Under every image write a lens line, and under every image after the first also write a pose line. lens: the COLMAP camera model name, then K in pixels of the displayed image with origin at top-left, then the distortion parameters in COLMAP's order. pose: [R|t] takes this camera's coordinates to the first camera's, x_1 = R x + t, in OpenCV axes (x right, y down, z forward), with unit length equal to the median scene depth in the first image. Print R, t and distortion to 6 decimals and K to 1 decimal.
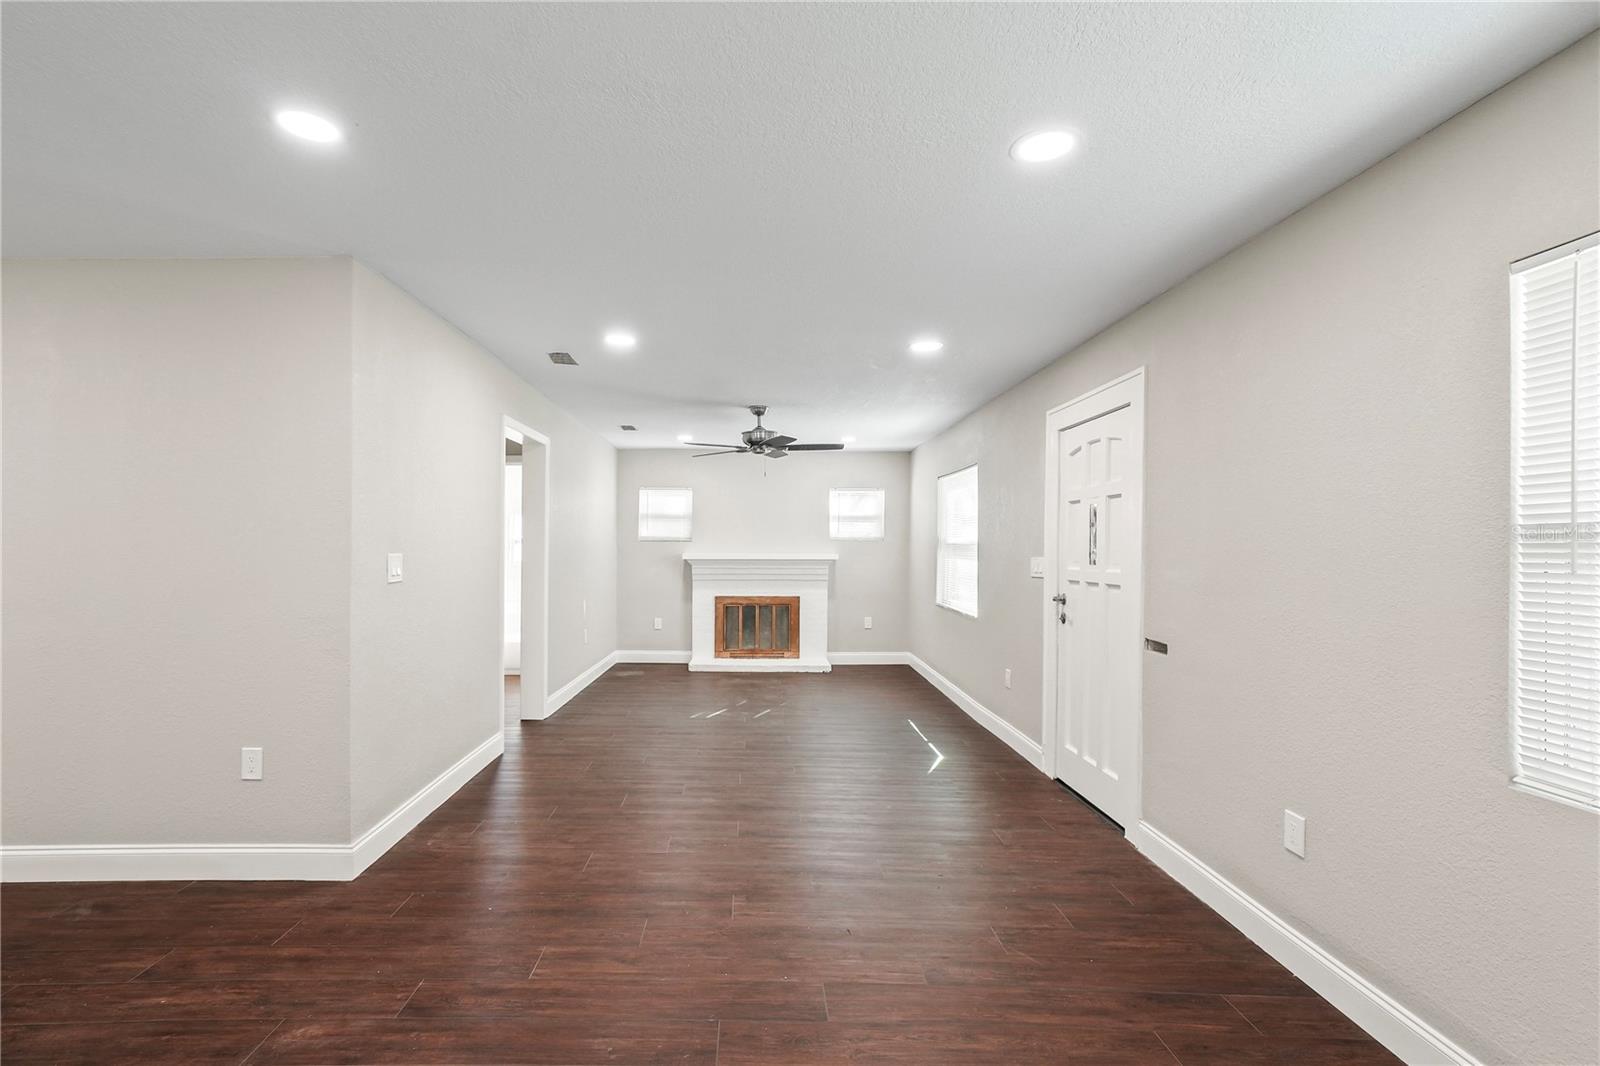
lens RADIAL K [[716.7, 0, 749.6], [0, 716.7, 548.1], [0, 0, 1]] dist [-0.044238, 0.009922]
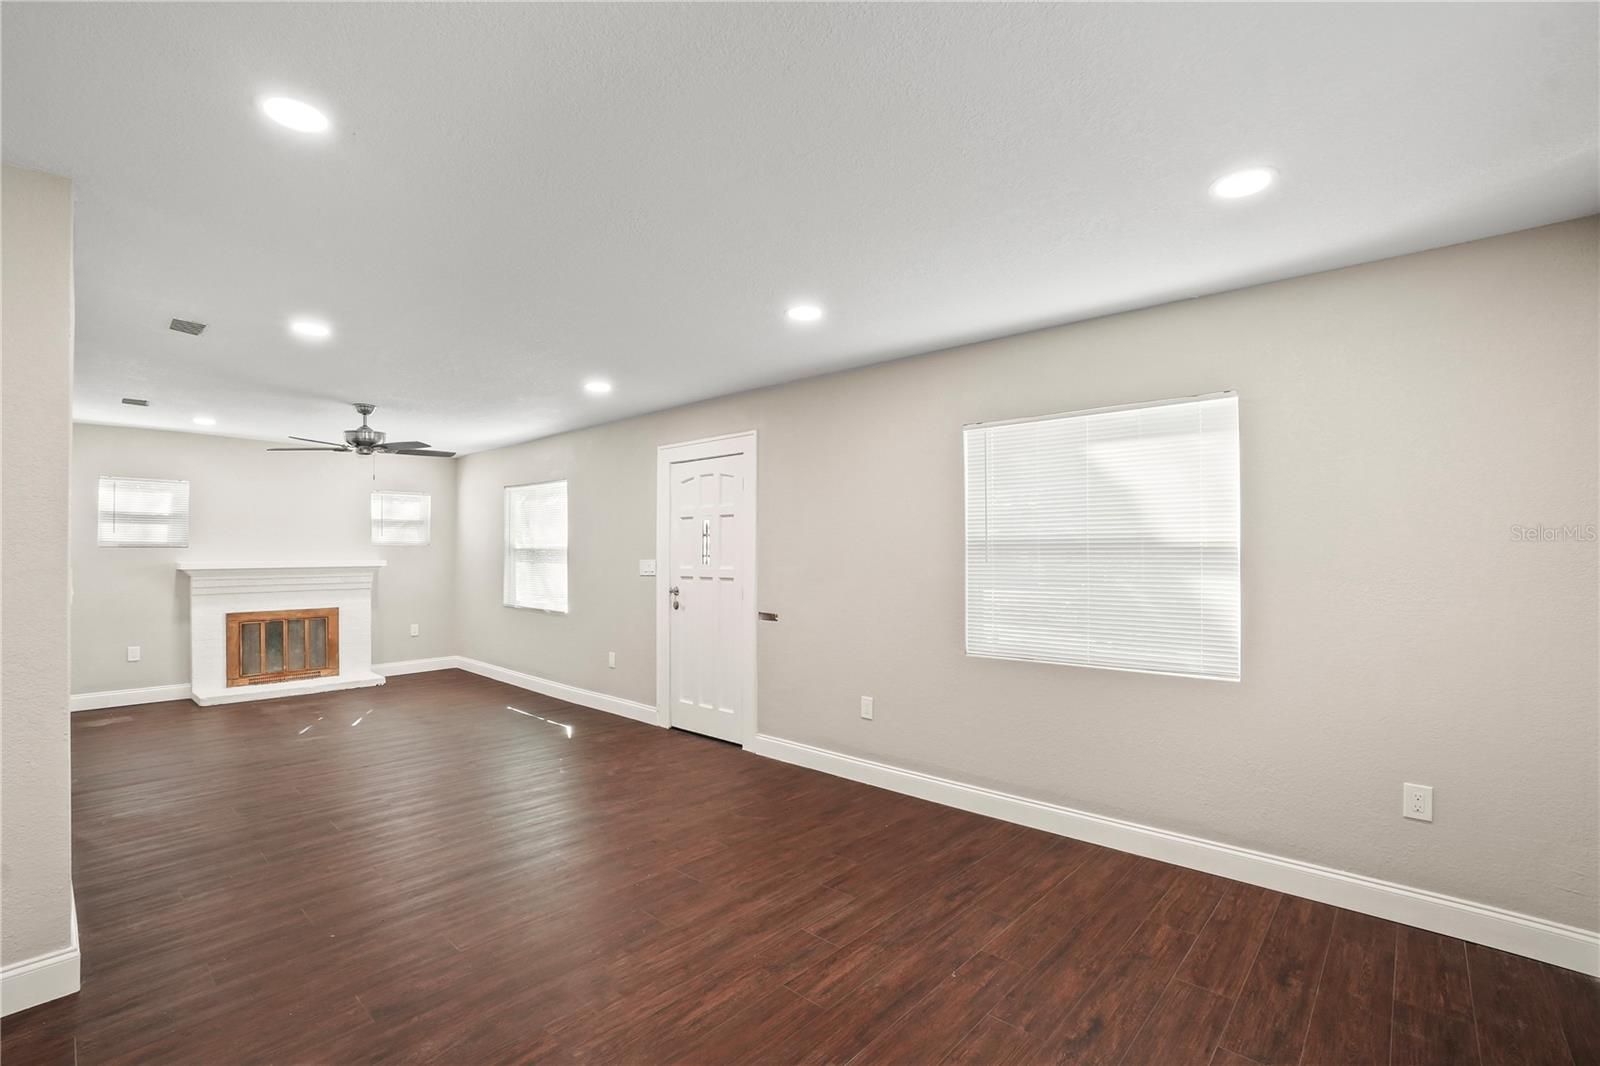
lens RADIAL K [[716.7, 0, 789.3], [0, 716.7, 556.5], [0, 0, 1]] dist [-0.044238, 0.009922]
pose [[0.676138, -0.012906, 0.736662, -0.231913], [0.007312, 0.999915, 0.010806, -0.002876], [-0.736739, -0.001920, 0.676175, -0.034172]]
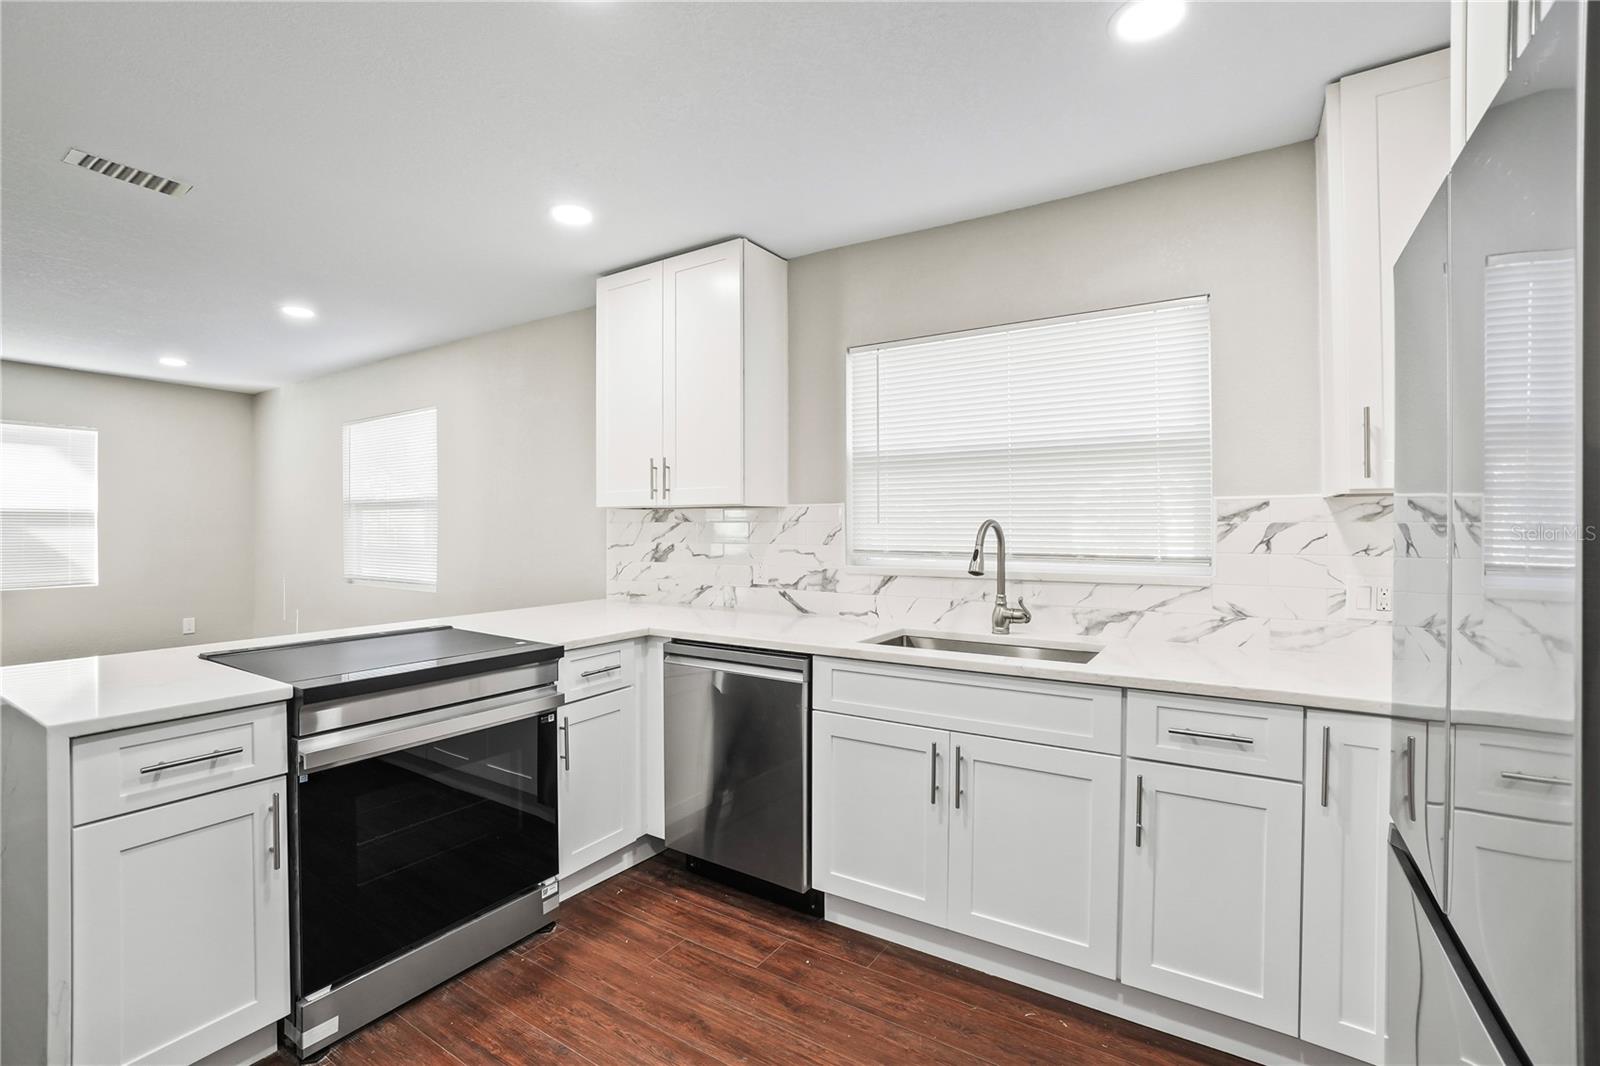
lens RADIAL K [[716.7, 0, 787.7], [0, 716.7, 521.1], [0, 0, 1]] dist [-0.044238, 0.009922]
pose [[-0.834651, -0.007869, 0.550723, -0.794488], [-0.010704, 0.999941, -0.001934, 0.000906], [-0.550675, -0.007509, -0.834686, 0.266747]]
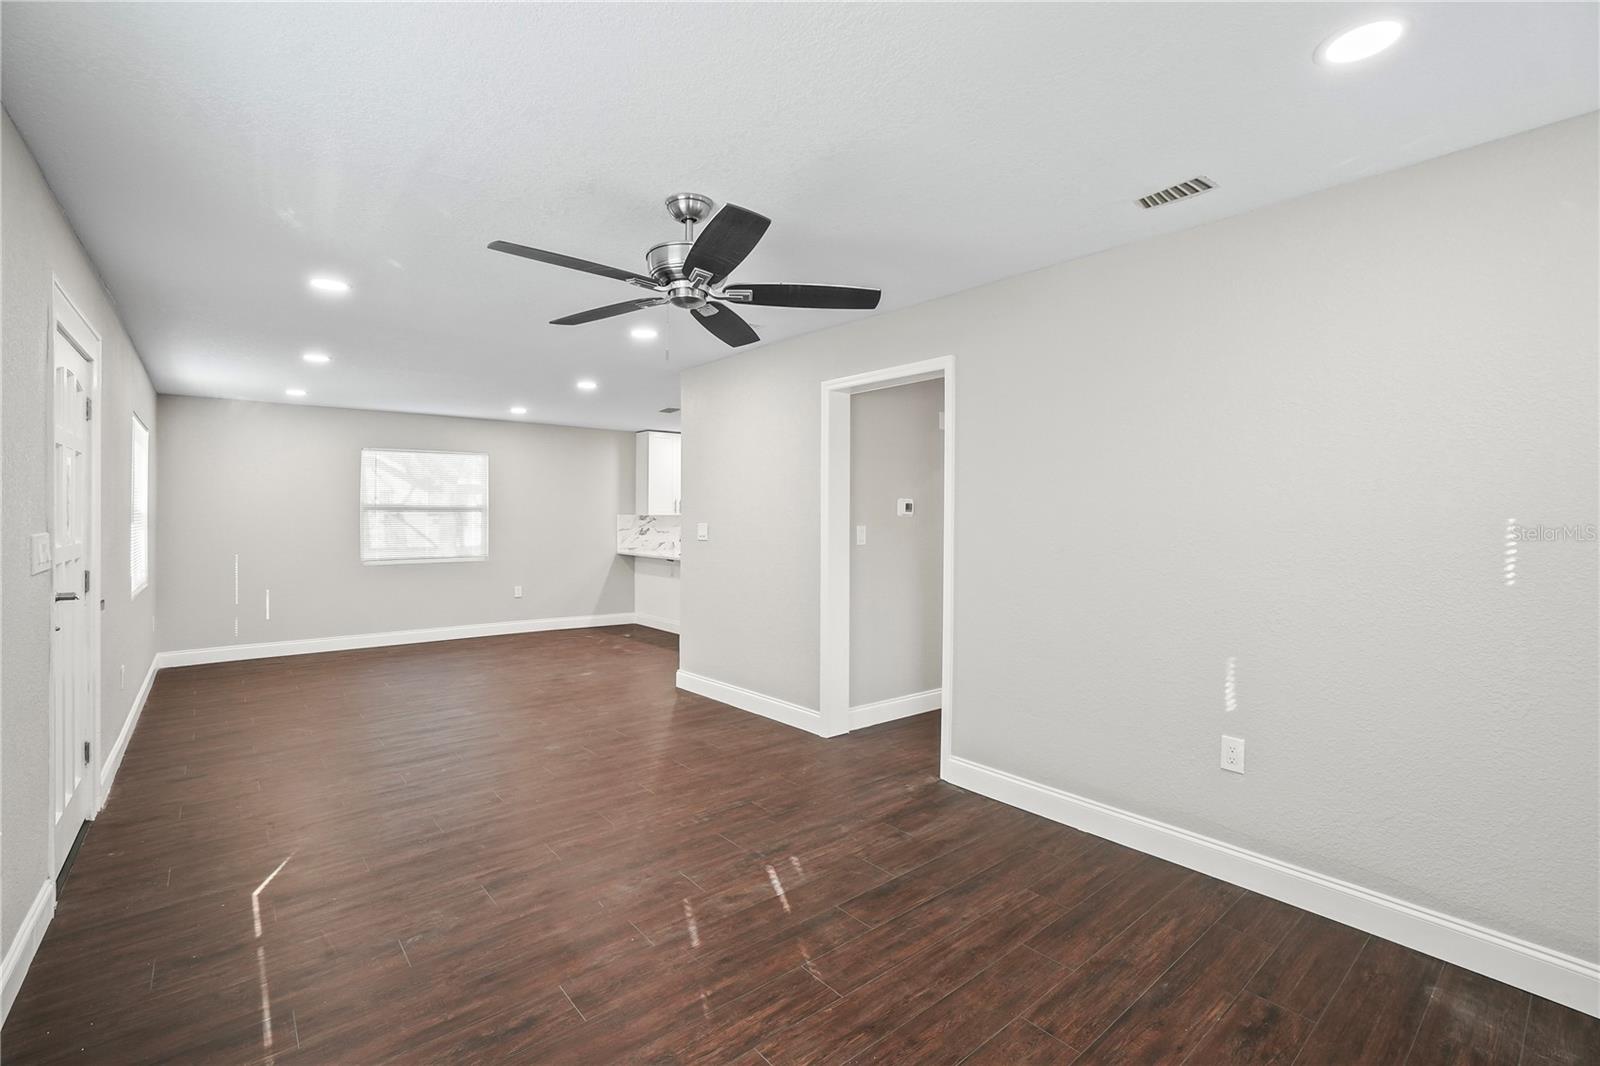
lens RADIAL K [[716.7, 0, 793.4], [0, 716.7, 519.9], [0, 0, 1]] dist [-0.044238, 0.009922]
pose [[-0.767740, -0.009866, -0.640686, 0.198227], [-0.012189, 0.999925, -0.000791, -0.001660], [0.640646, 0.007202, -0.767803, 1.106056]]
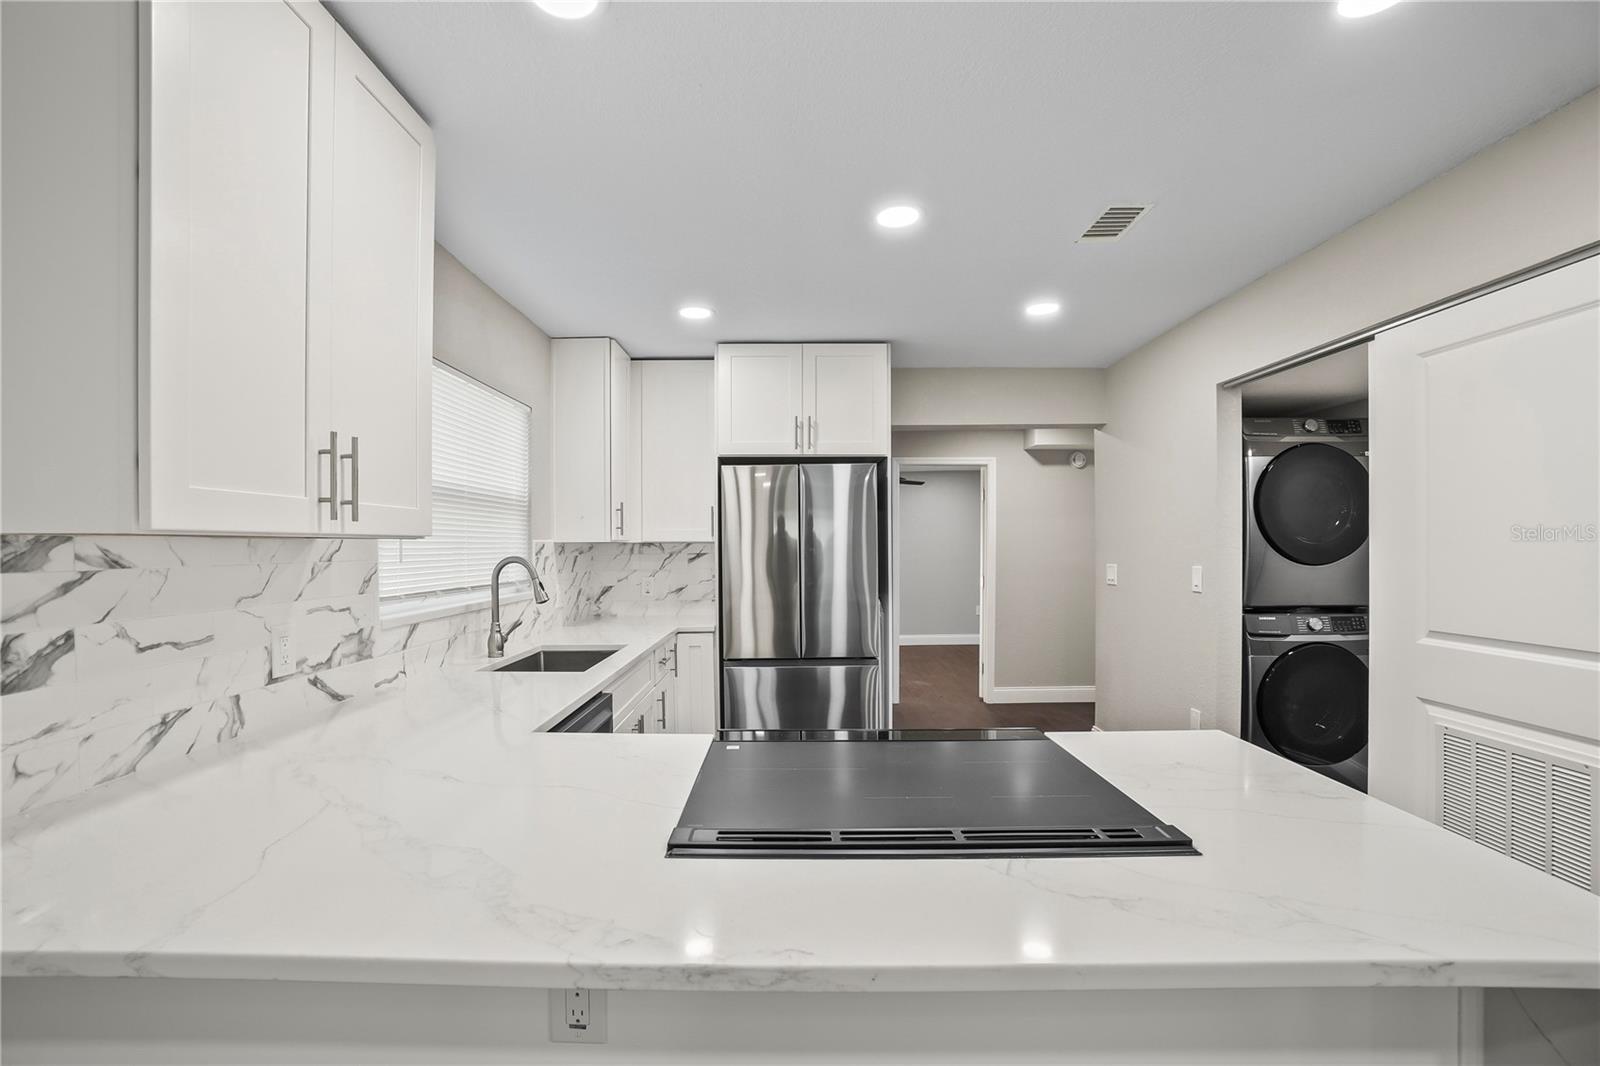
lens RADIAL K [[716.7, 0, 787.3], [0, 716.7, 569.0], [0, 0, 1]] dist [-0.044238, 0.009922]
pose [[-0.008696, 0.020317, -0.999756, -0.284901], [0.008148, 0.999762, 0.020247, -0.001087], [0.999929, -0.007970, -0.008859, 0.078579]]
